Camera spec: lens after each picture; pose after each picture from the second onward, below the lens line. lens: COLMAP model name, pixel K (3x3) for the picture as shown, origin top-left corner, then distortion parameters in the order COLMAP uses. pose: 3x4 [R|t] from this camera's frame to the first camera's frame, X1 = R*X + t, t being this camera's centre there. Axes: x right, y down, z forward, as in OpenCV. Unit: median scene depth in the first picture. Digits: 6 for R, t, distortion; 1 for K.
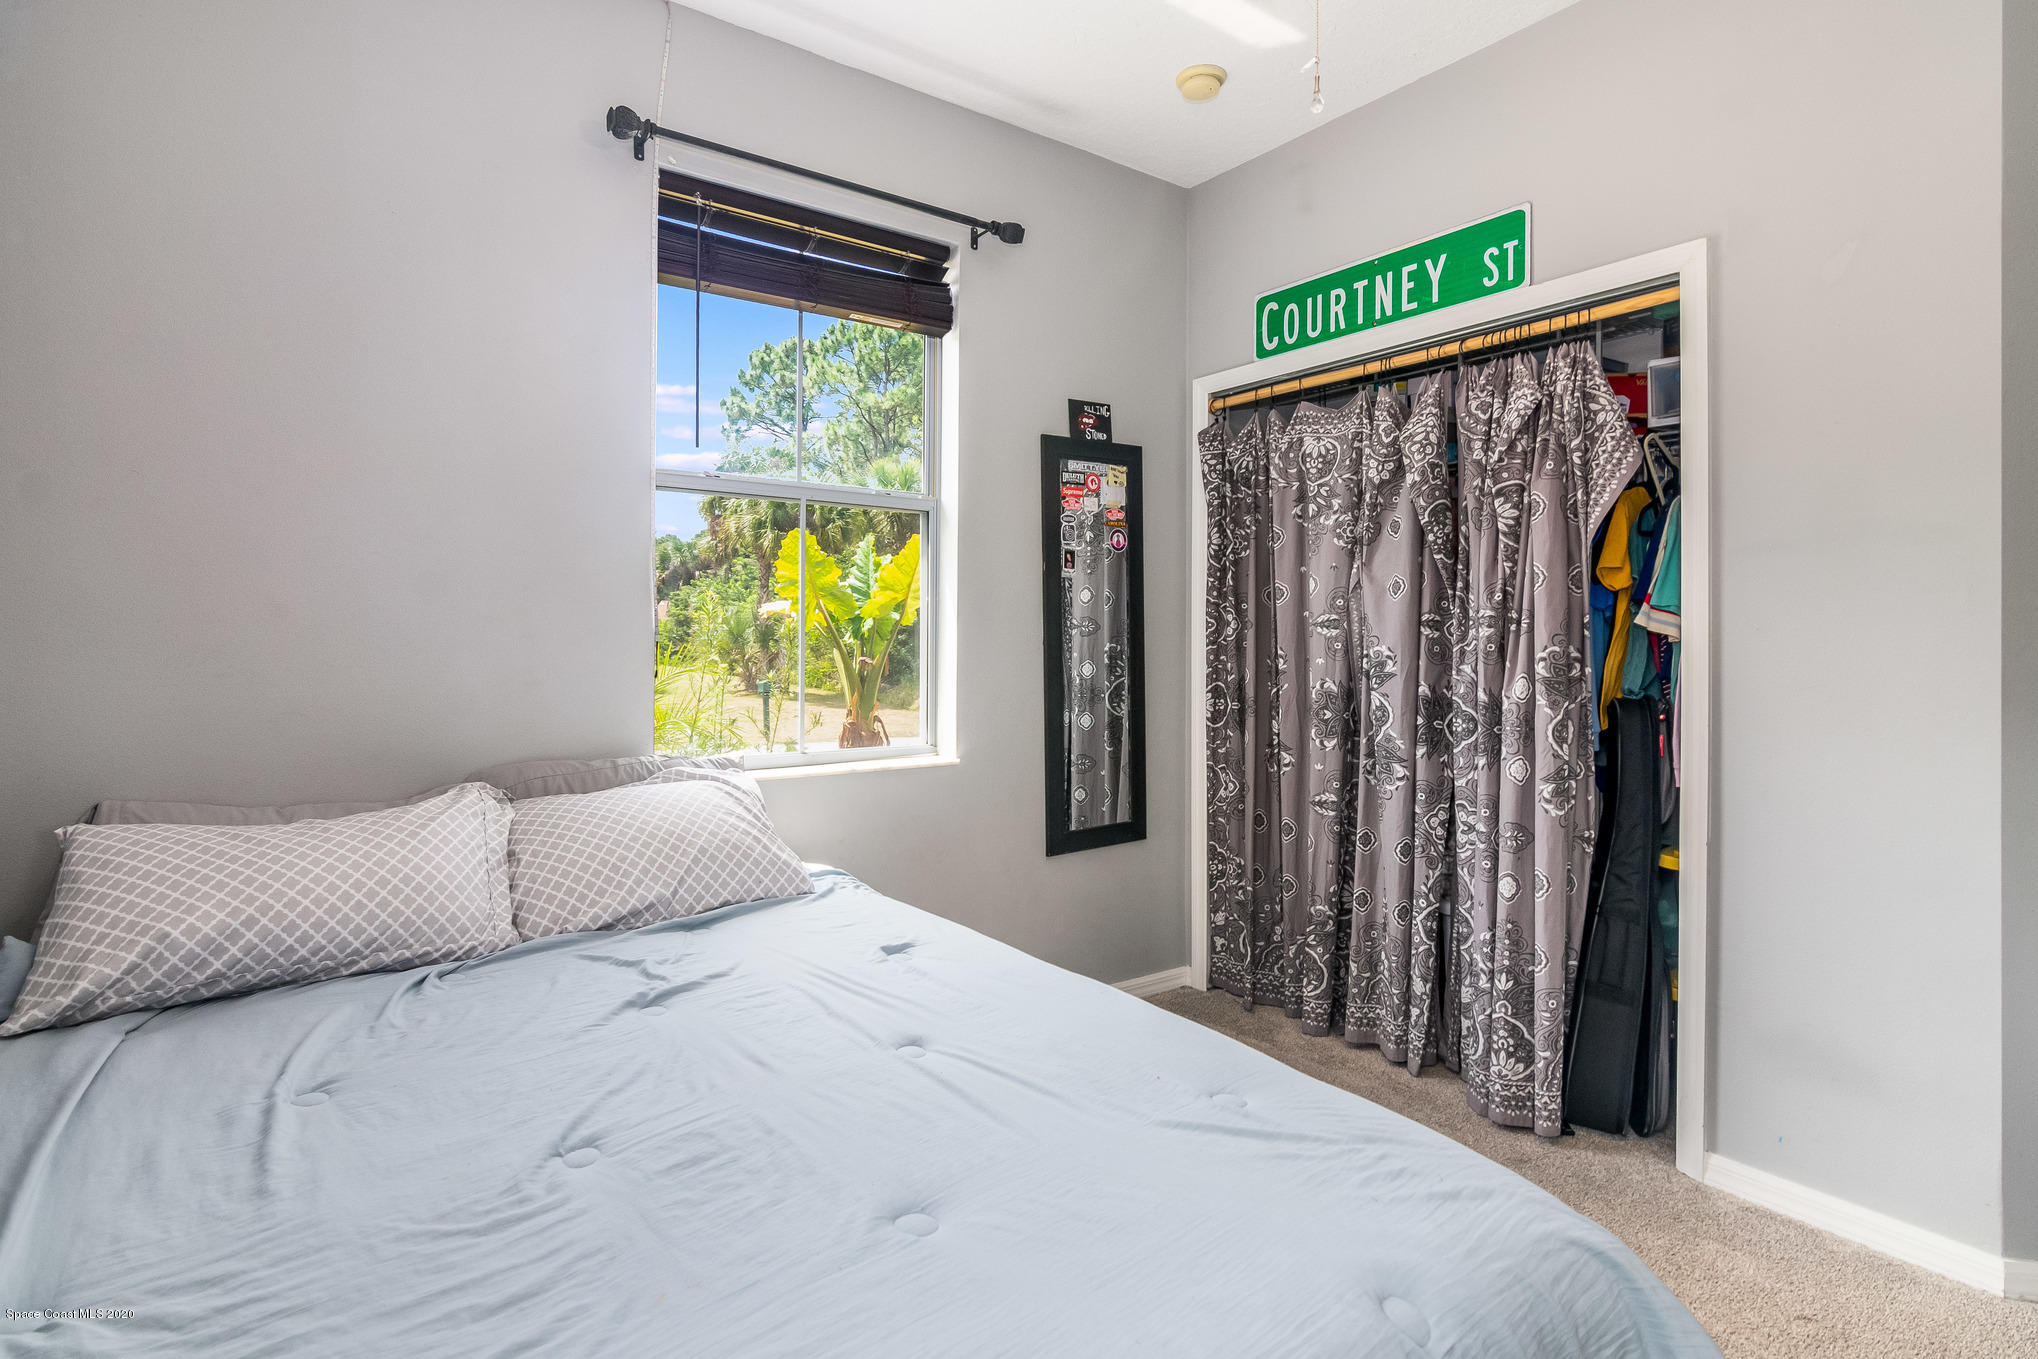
lens RADIAL K [[1024.8, 0, 989.4], [0, 1024.8, 631.7], [0, 0, 1]] dist [-0.002462, -0.000171]
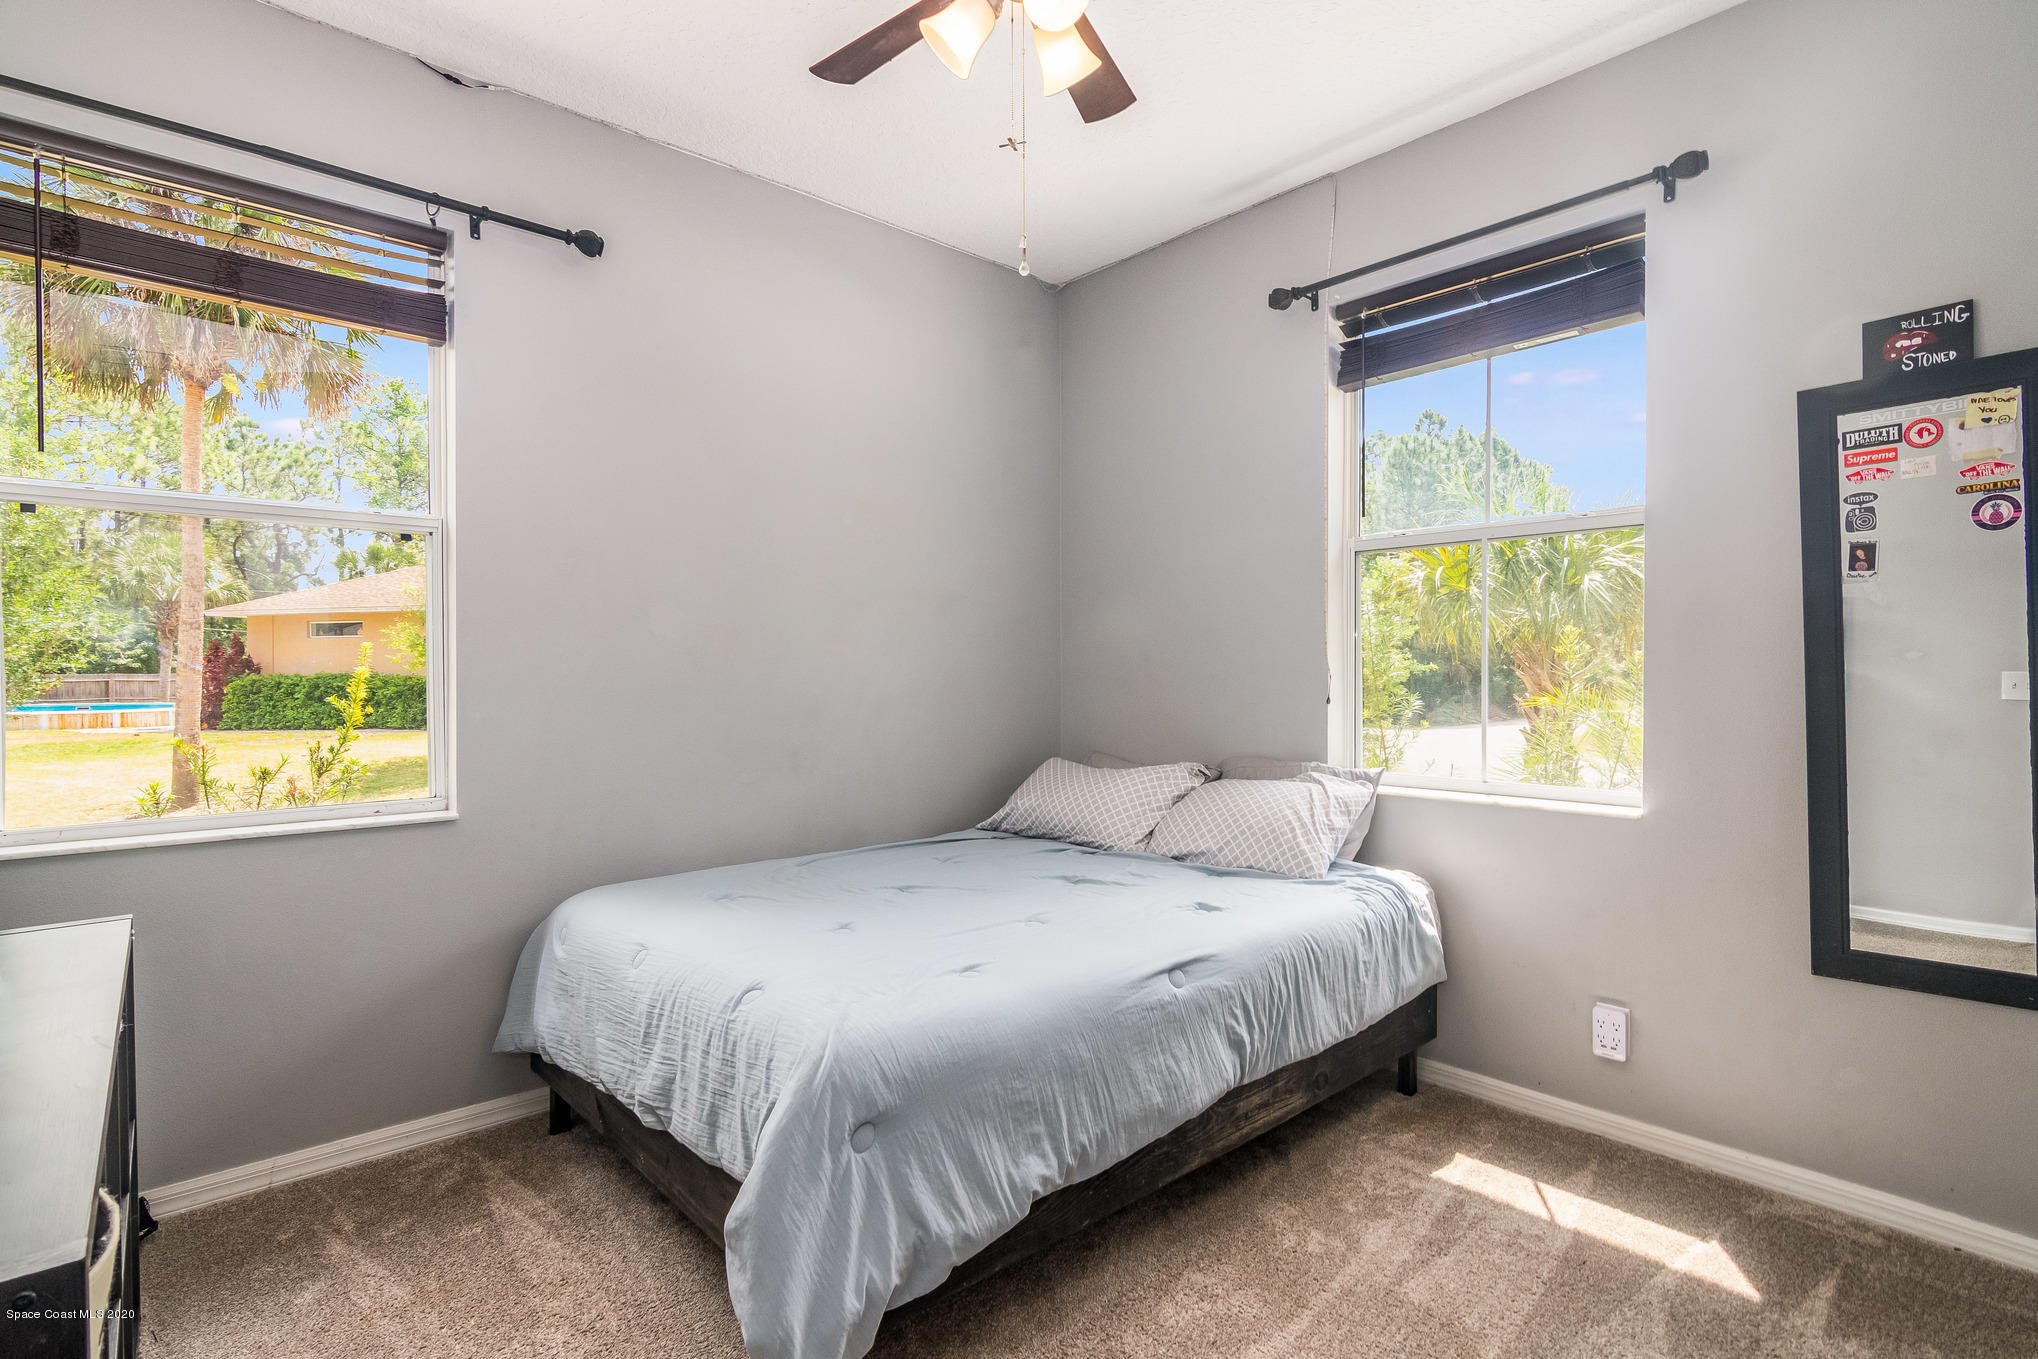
lens RADIAL K [[994.5, 0, 1006.6], [0, 994.5, 684.8], [0, 0, 1]] dist [-0.002954, 0.001458]
pose [[0.103370, 0.007502, -0.994615, 0.687125], [0.007827, 0.999934, 0.008356, 0.004997], [0.994612, -0.008649, 0.103304, 0.360629]]
